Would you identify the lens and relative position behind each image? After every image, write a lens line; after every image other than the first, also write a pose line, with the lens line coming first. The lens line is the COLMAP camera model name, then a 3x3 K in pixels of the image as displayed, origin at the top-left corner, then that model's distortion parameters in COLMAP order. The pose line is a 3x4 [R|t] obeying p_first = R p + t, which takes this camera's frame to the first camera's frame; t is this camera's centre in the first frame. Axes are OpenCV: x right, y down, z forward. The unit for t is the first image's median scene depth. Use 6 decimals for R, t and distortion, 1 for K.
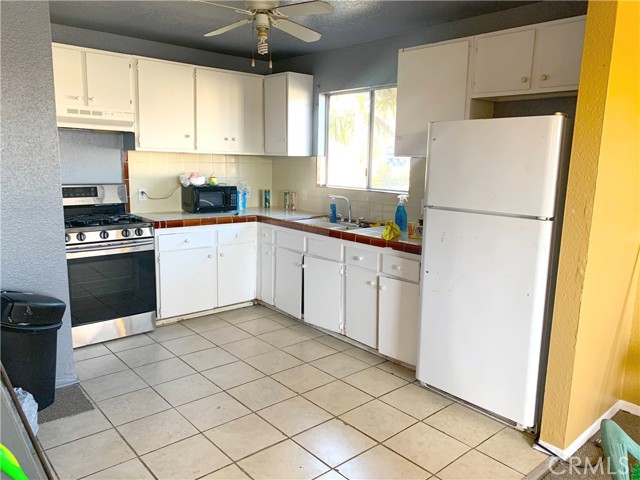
lens RADIAL K [[485.1, 0, 322.8], [0, 485.1, 242.6], [0, 0, 1]] dist [0.032268, -0.042226]
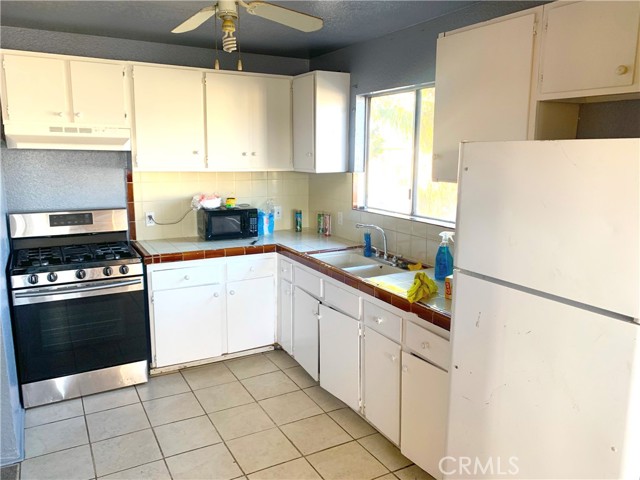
lens RADIAL K [[485.1, 0, 317.4], [0, 485.1, 236.5], [0, 0, 1]] dist [0.032268, -0.042226]
pose [[0.977672, 0.022046, -0.208979, 0.119703], [-0.022323, 0.999750, 0.001033, -0.082440], [0.208949, 0.003655, 0.977920, 0.227392]]
